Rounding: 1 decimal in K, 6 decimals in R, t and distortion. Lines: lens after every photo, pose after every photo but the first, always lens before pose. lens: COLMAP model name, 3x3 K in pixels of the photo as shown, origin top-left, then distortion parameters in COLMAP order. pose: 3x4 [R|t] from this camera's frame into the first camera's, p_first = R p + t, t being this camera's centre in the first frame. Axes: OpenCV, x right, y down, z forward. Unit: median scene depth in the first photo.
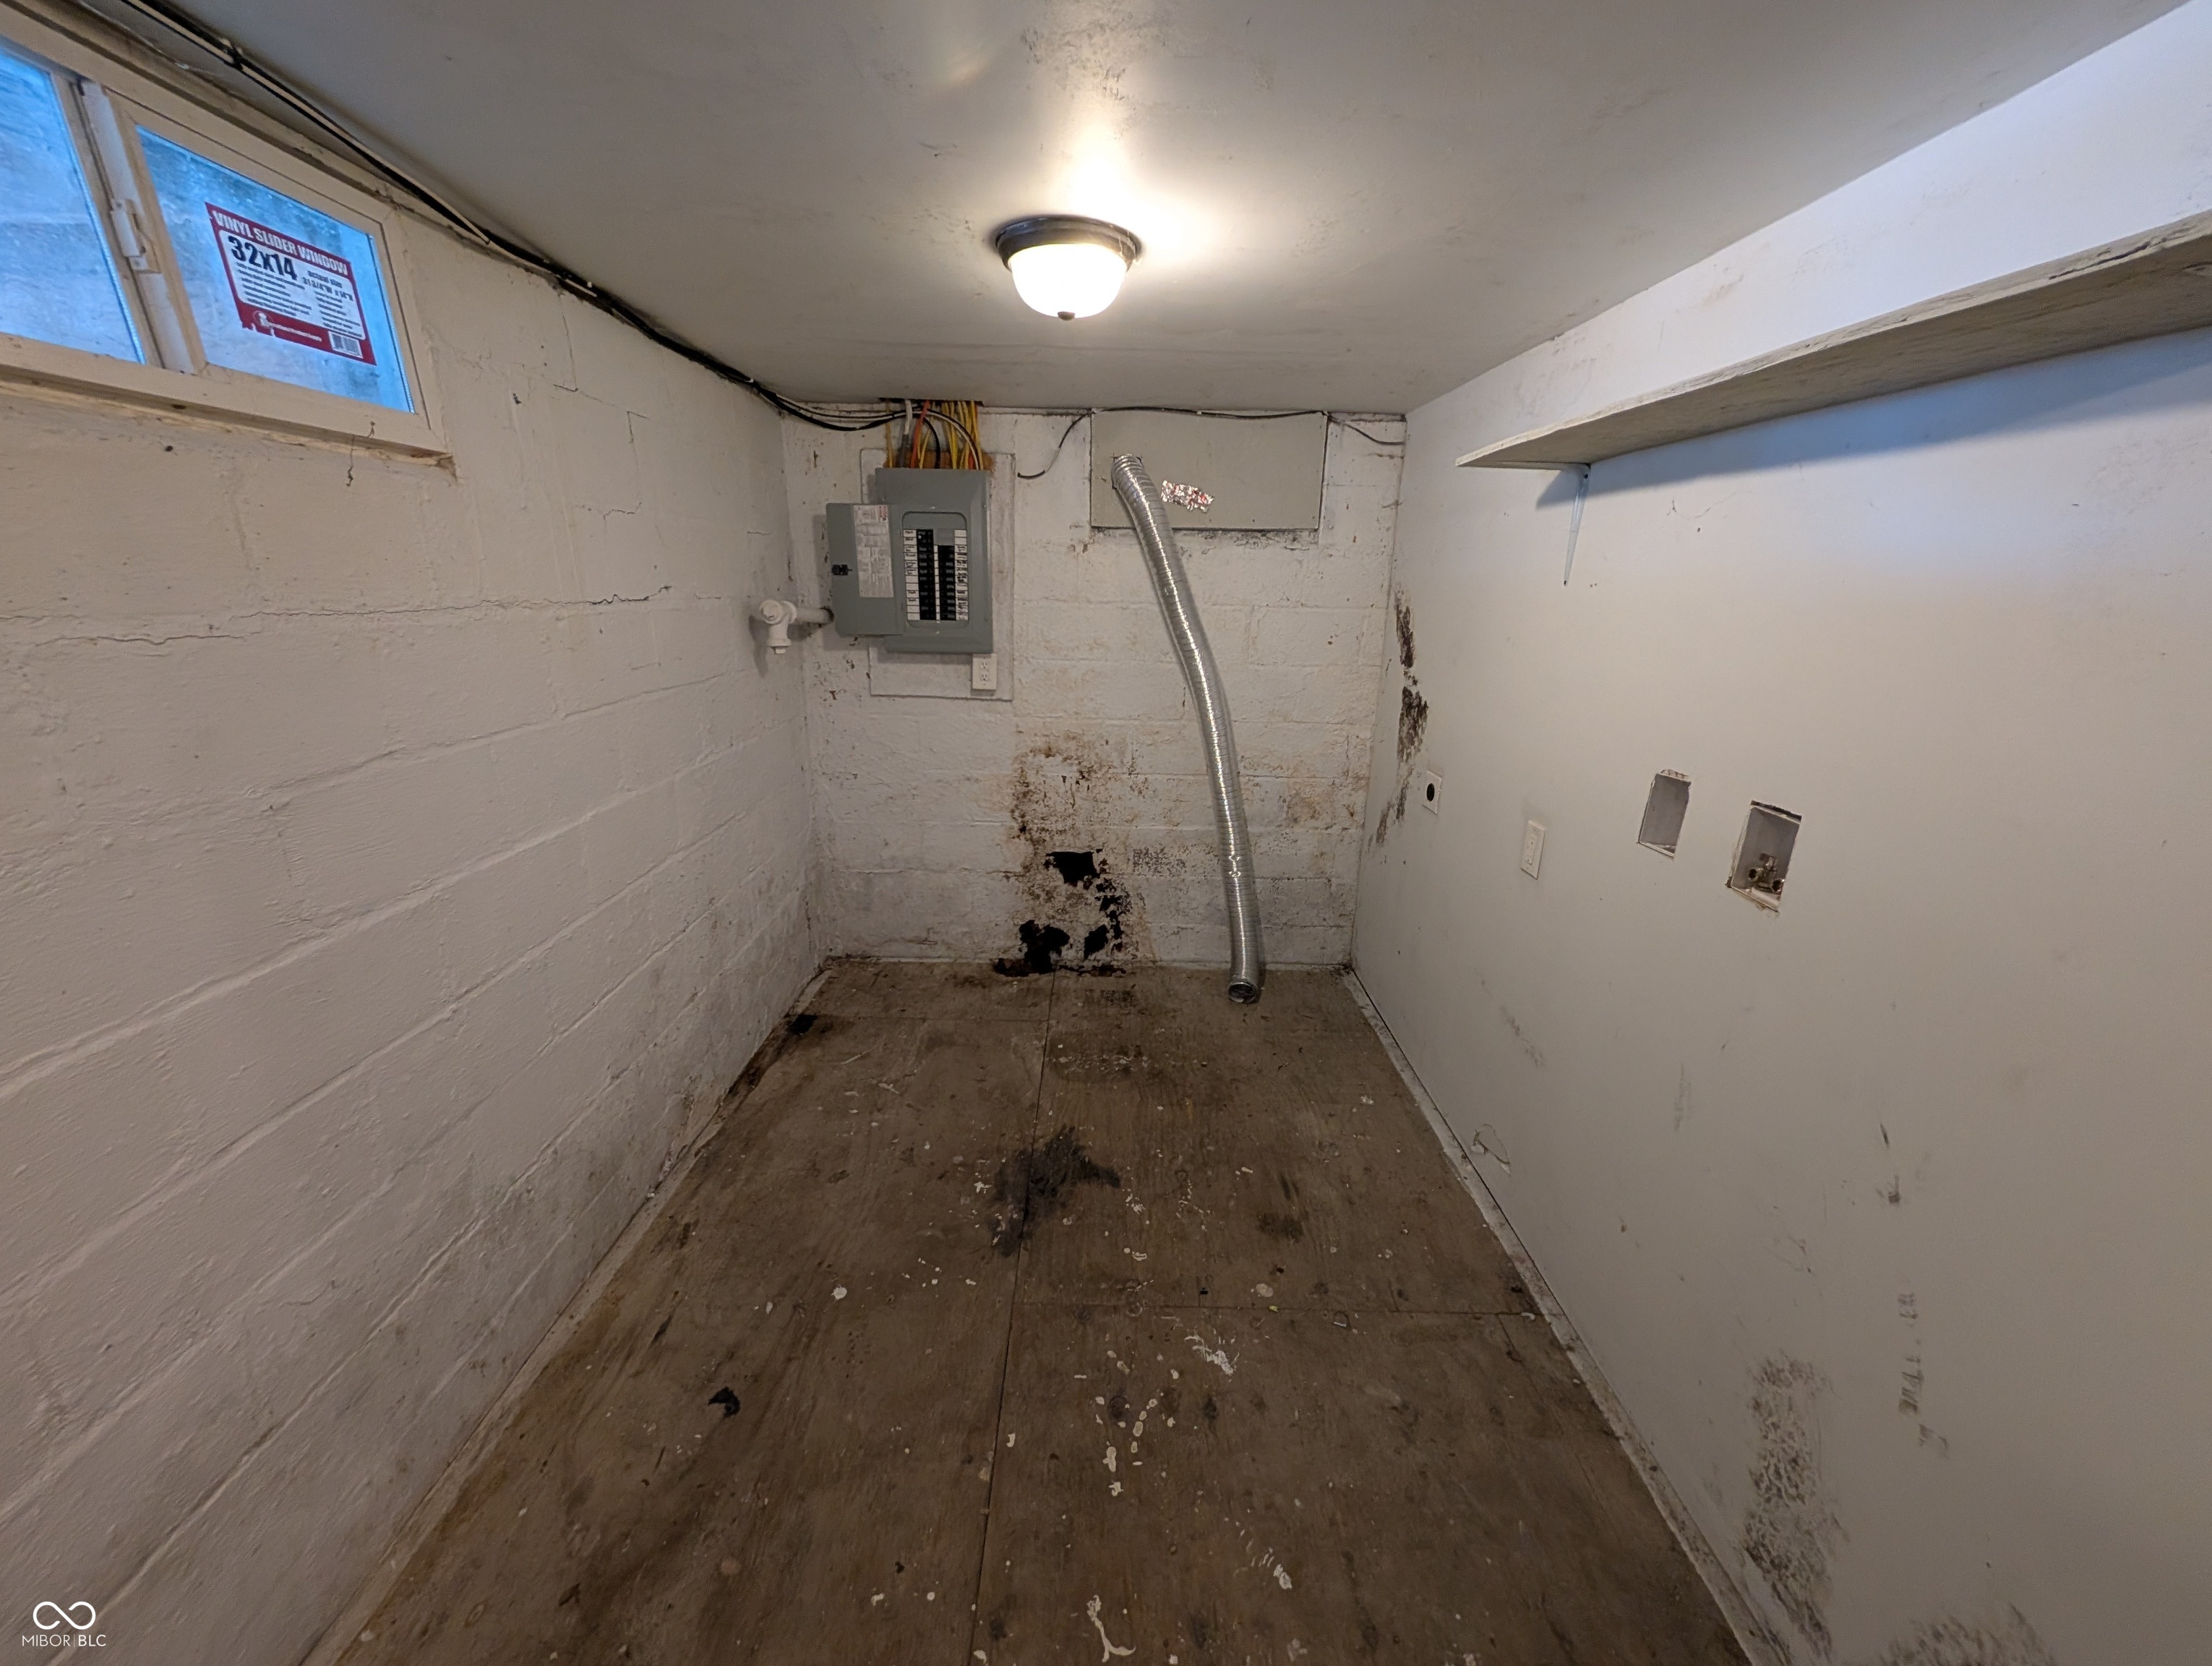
lens RADIAL K [[832.1, 0, 1105.4], [0, 832.1, 832.7], [0, 0, 1]] dist [-0.001561, -0.000185]
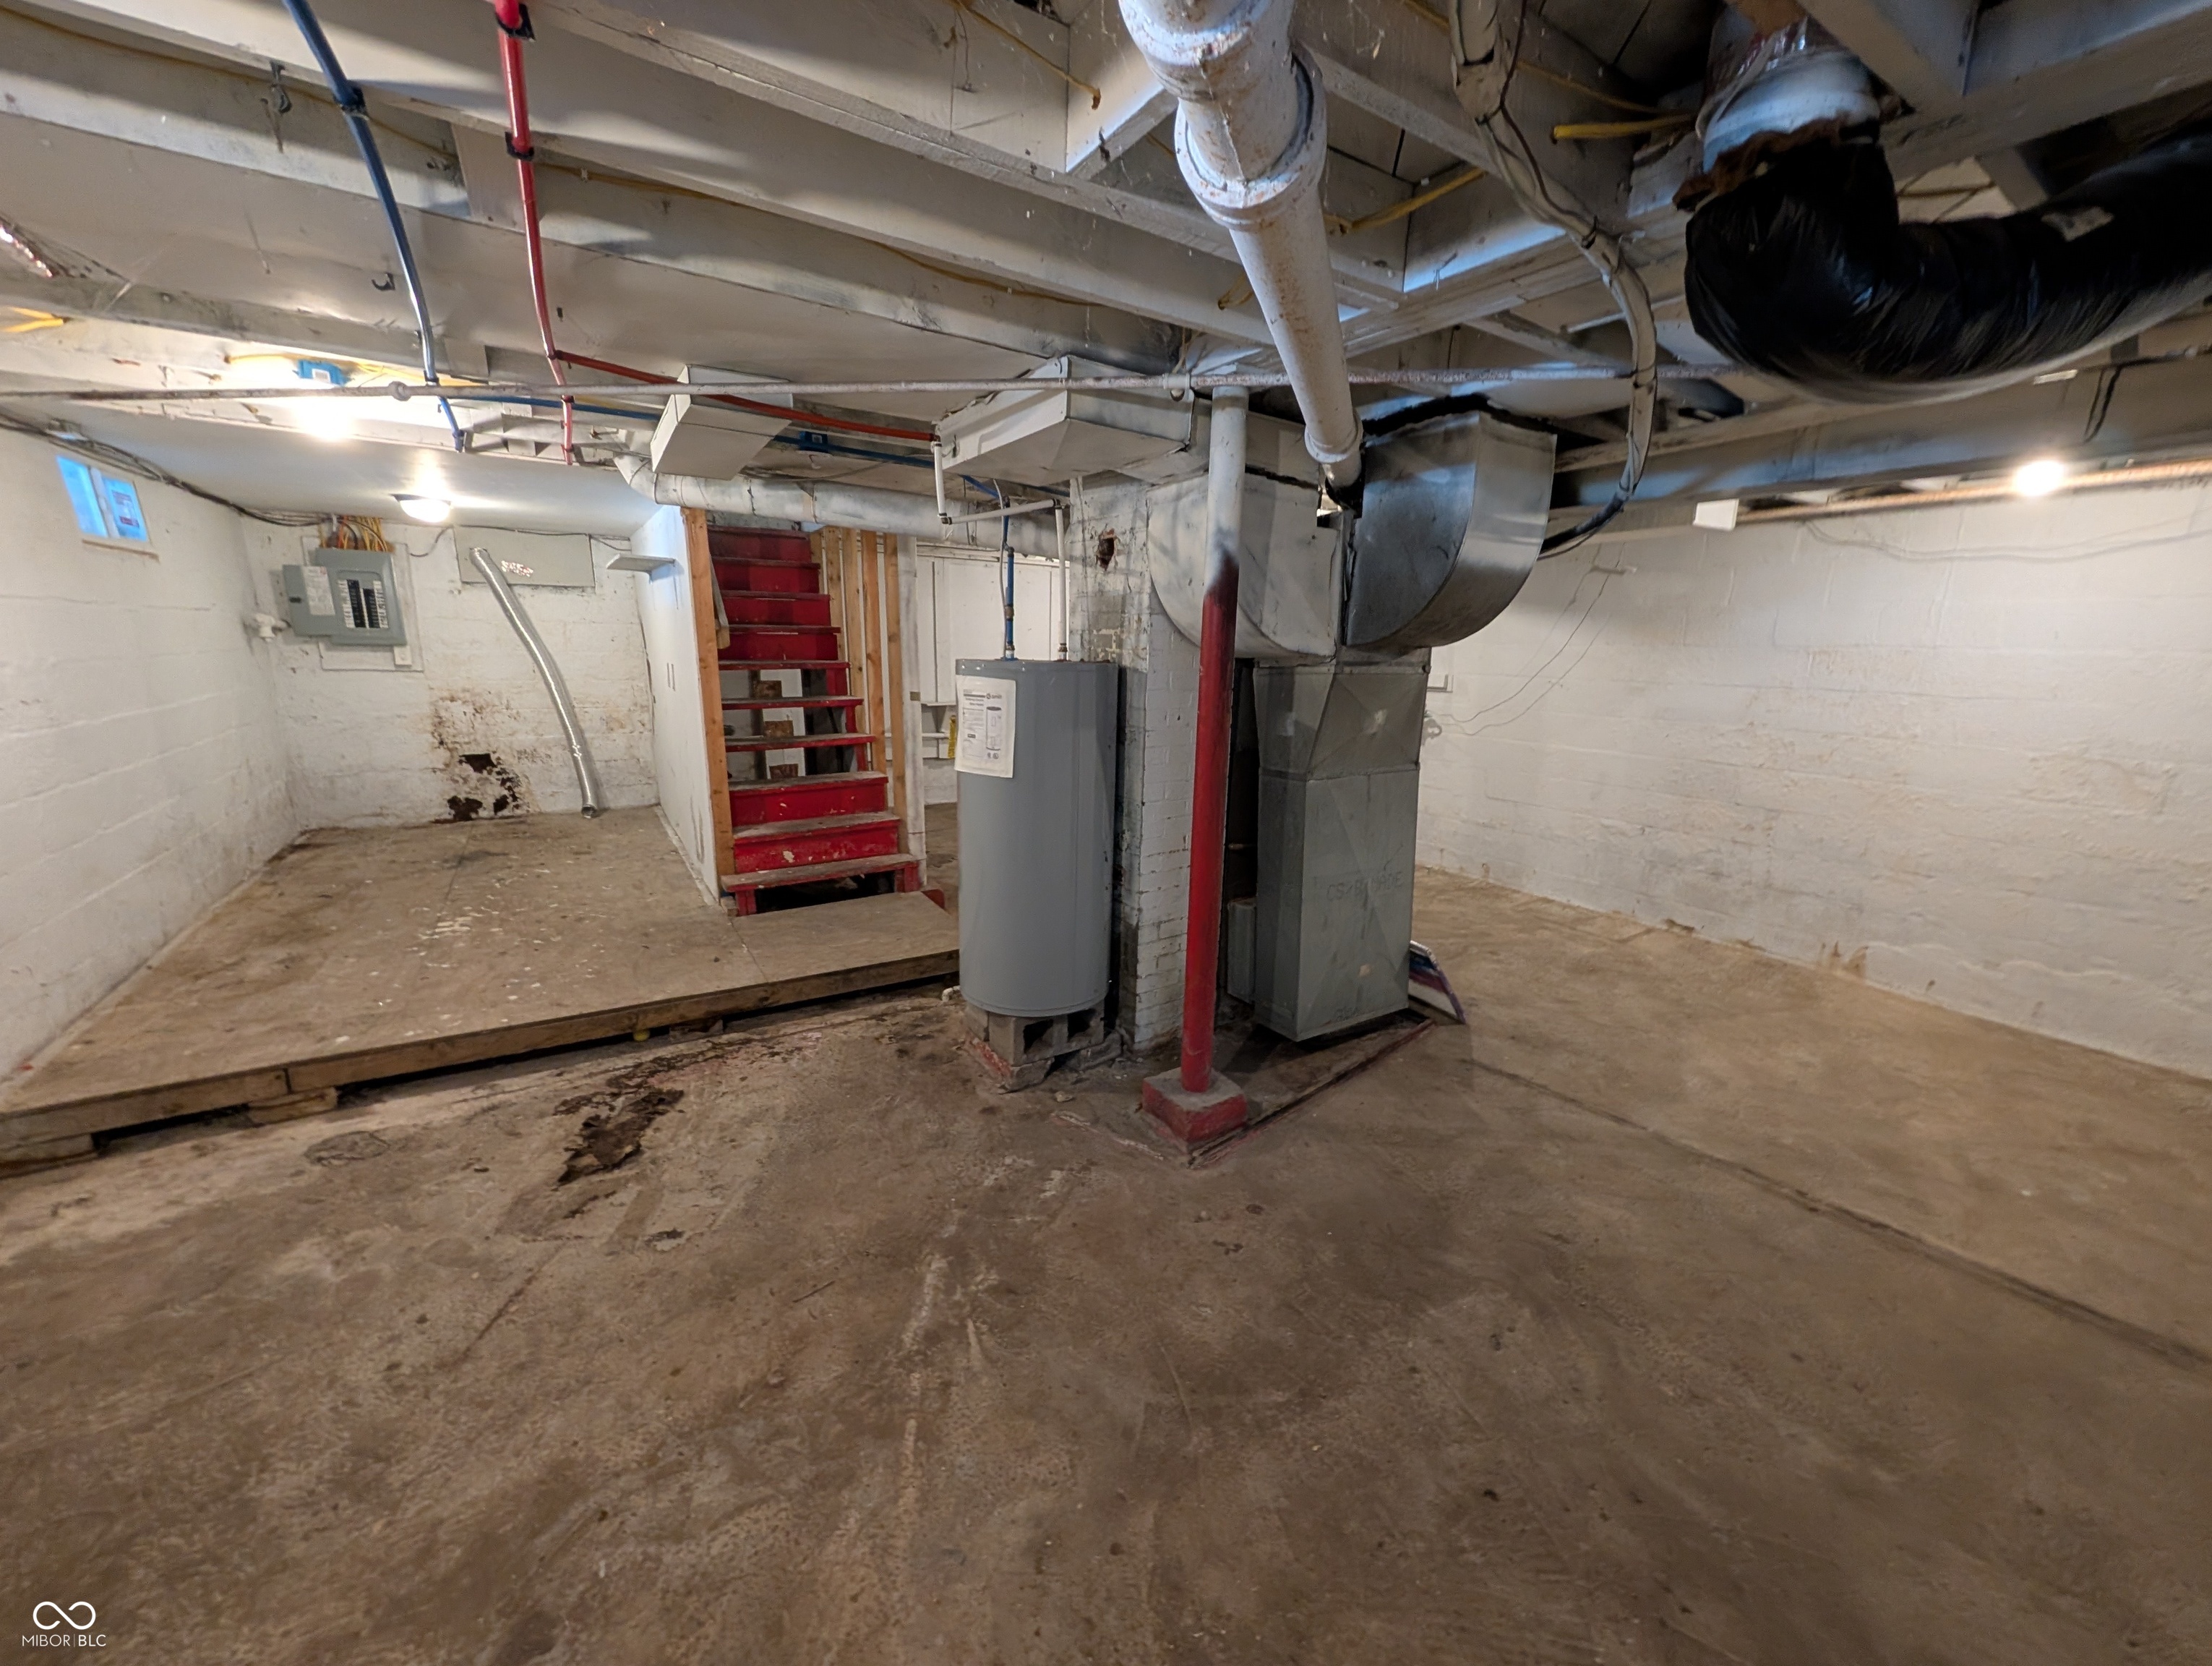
lens RADIAL K [[832.1, 0, 1104.1], [0, 832.1, 836.6], [0, 0, 1]] dist [-0.001561, -0.000185]
pose [[0.839053, -0.123432, 0.529862, 0.134451], [0.149993, 0.988661, -0.007209, 0.446295], [-0.522964, 0.085524, 0.848053, -1.338999]]
